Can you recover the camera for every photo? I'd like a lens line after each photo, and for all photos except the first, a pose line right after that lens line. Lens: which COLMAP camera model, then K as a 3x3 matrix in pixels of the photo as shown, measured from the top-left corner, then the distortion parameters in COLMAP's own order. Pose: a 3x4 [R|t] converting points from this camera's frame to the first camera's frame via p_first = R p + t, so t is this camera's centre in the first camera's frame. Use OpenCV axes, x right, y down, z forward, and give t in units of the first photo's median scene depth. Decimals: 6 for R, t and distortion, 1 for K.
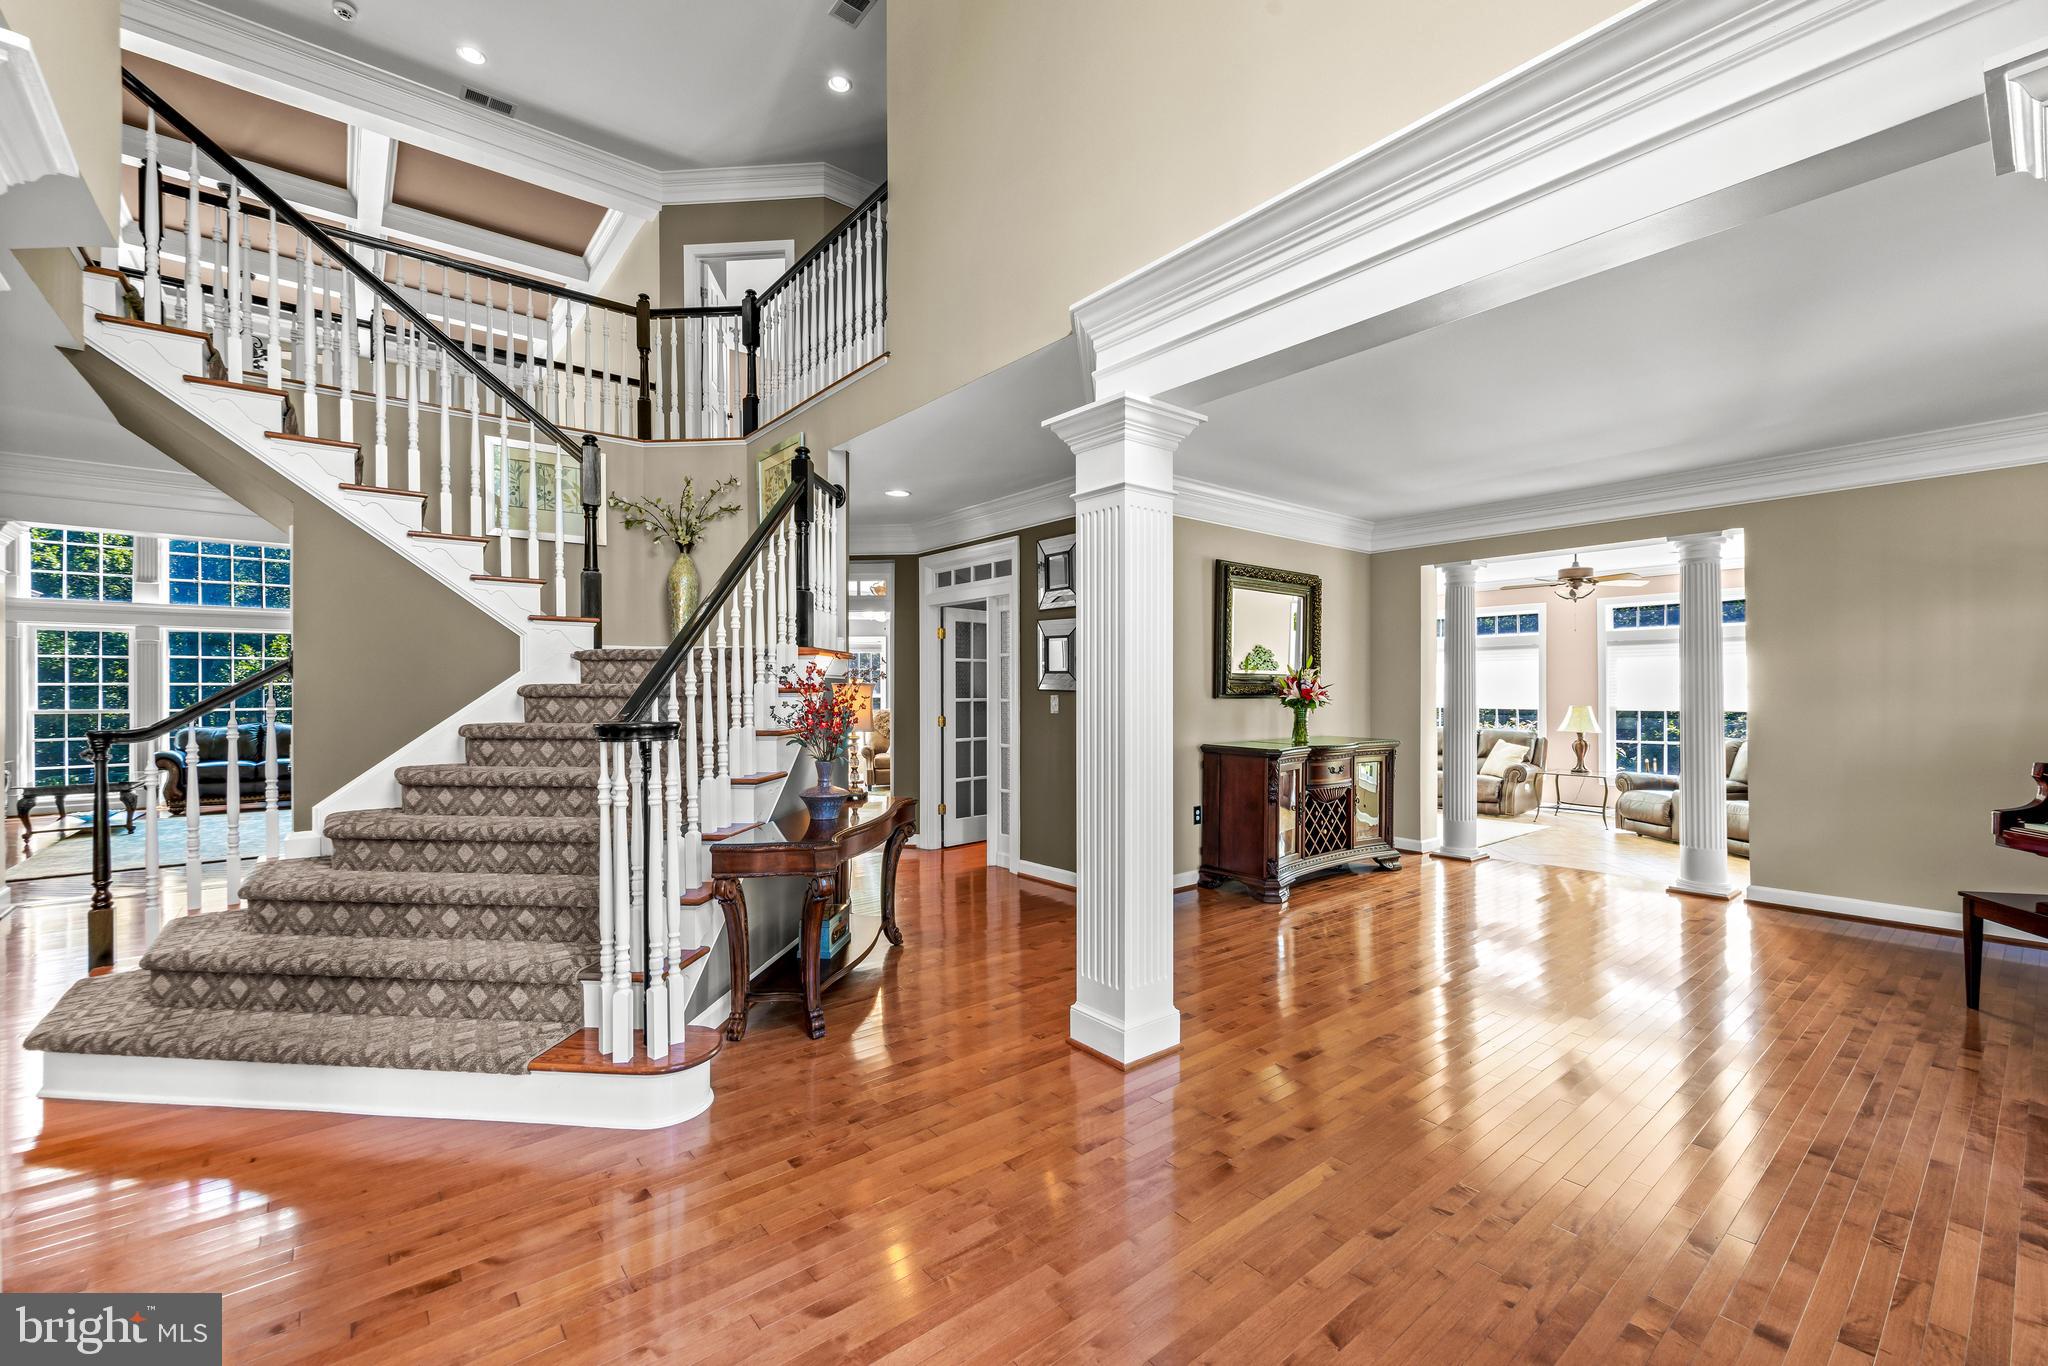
lens RADIAL K [[838.3, 0, 1021.8], [0, 838.3, 697.2], [0, 0, 1]] dist [0.002671, 0.000247]
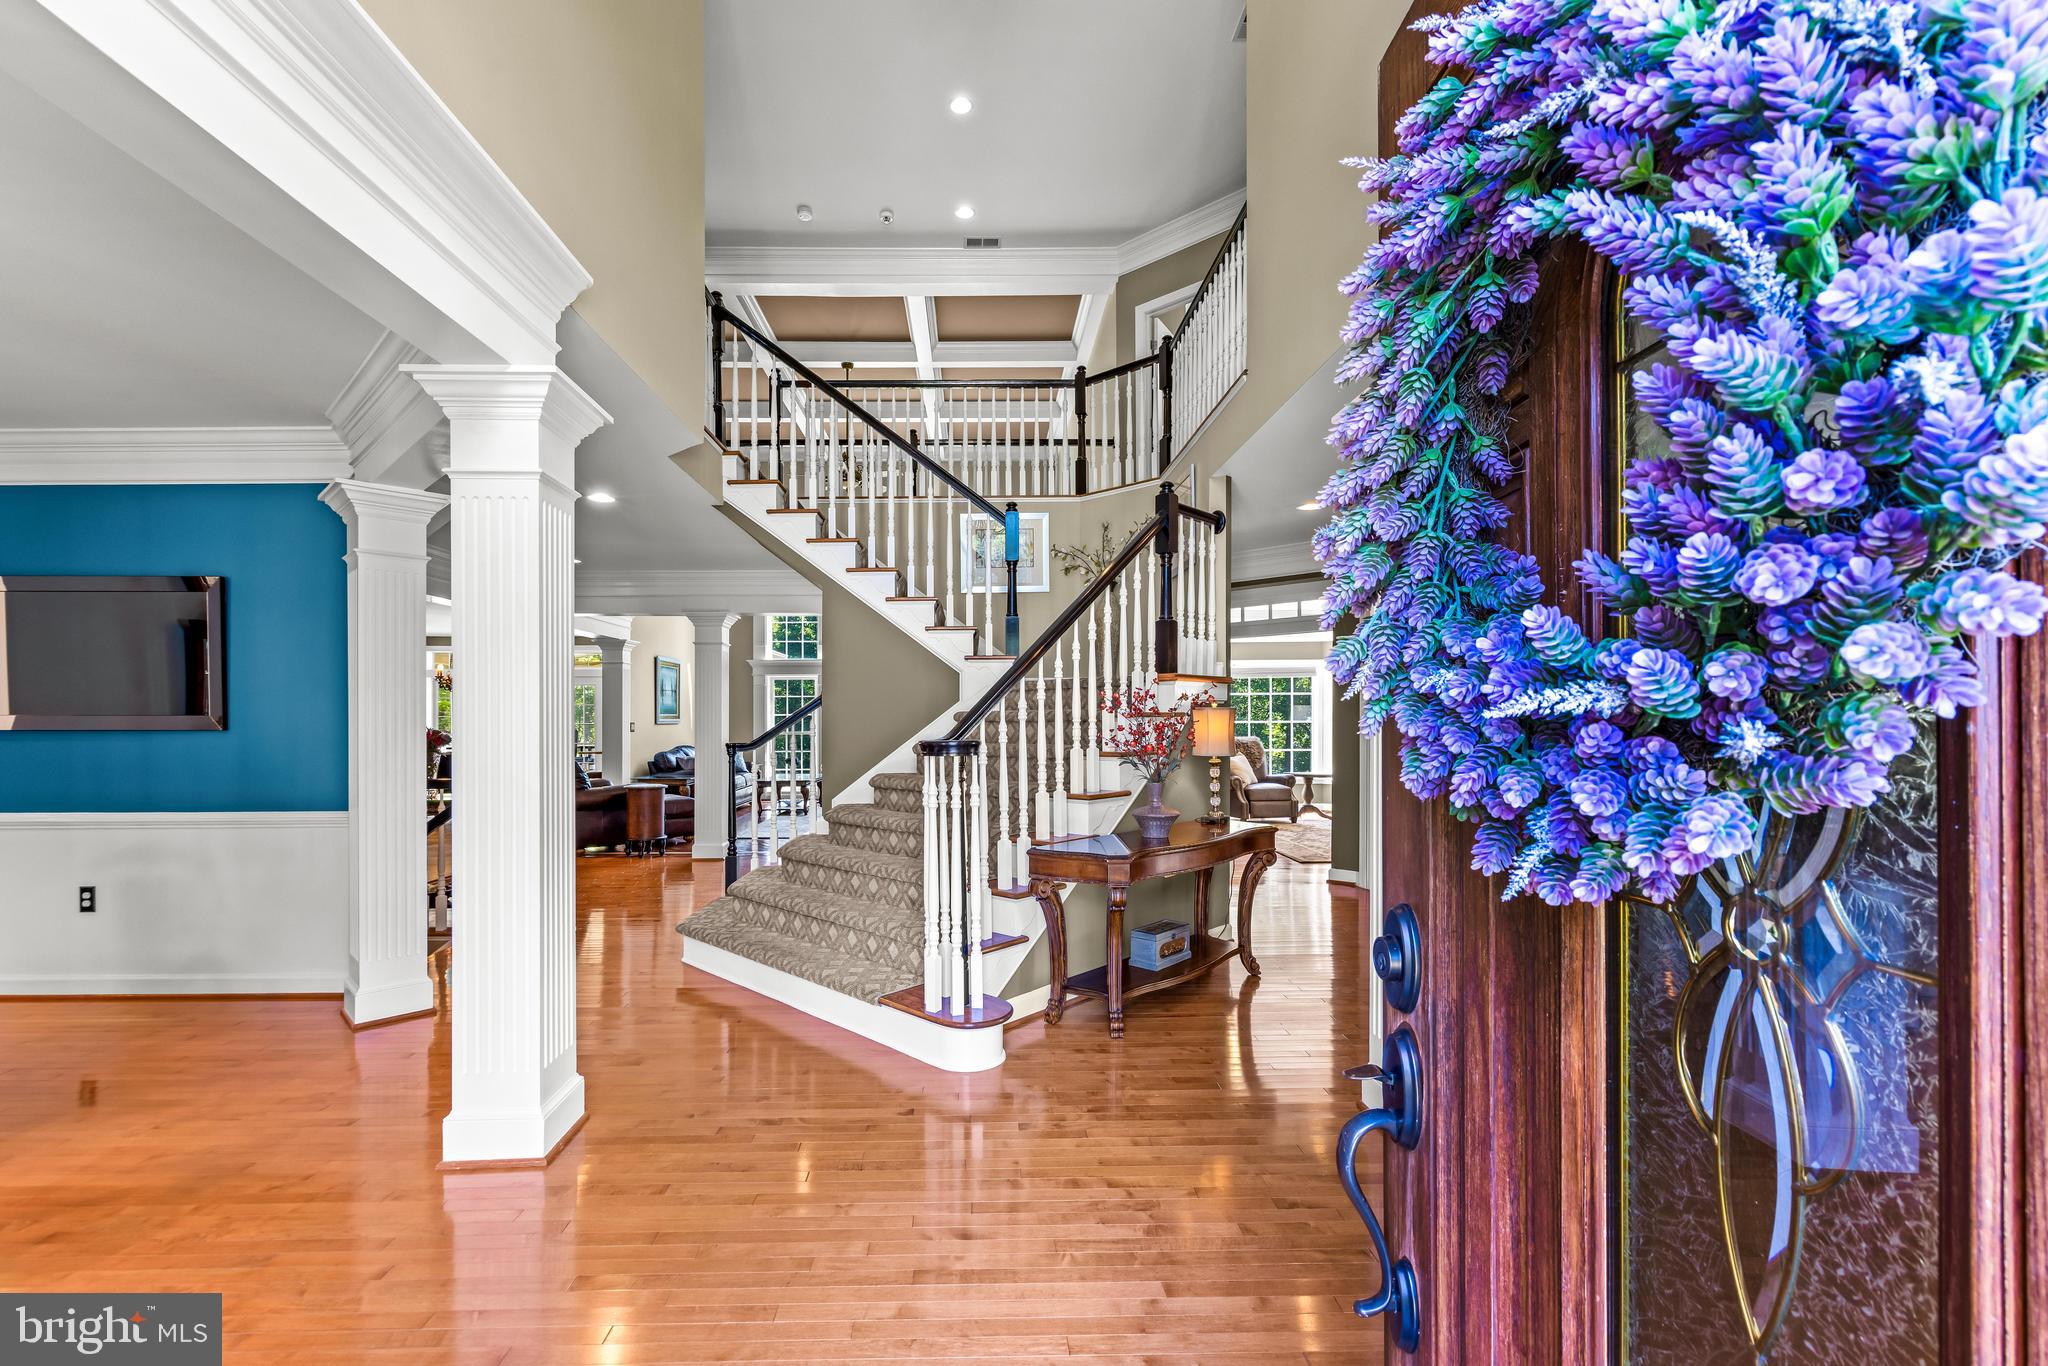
lens RADIAL K [[849.8, 0, 986.3], [0, 849.8, 722.5], [0, 0, 1]] dist [-0.001655, -0.000061]
pose [[0.787026, -0.000356, -0.616920, 0.213810], [-0.001763, 0.999994, -0.002826, 0.004533], [0.616918, 0.003312, 0.787021, 0.030144]]
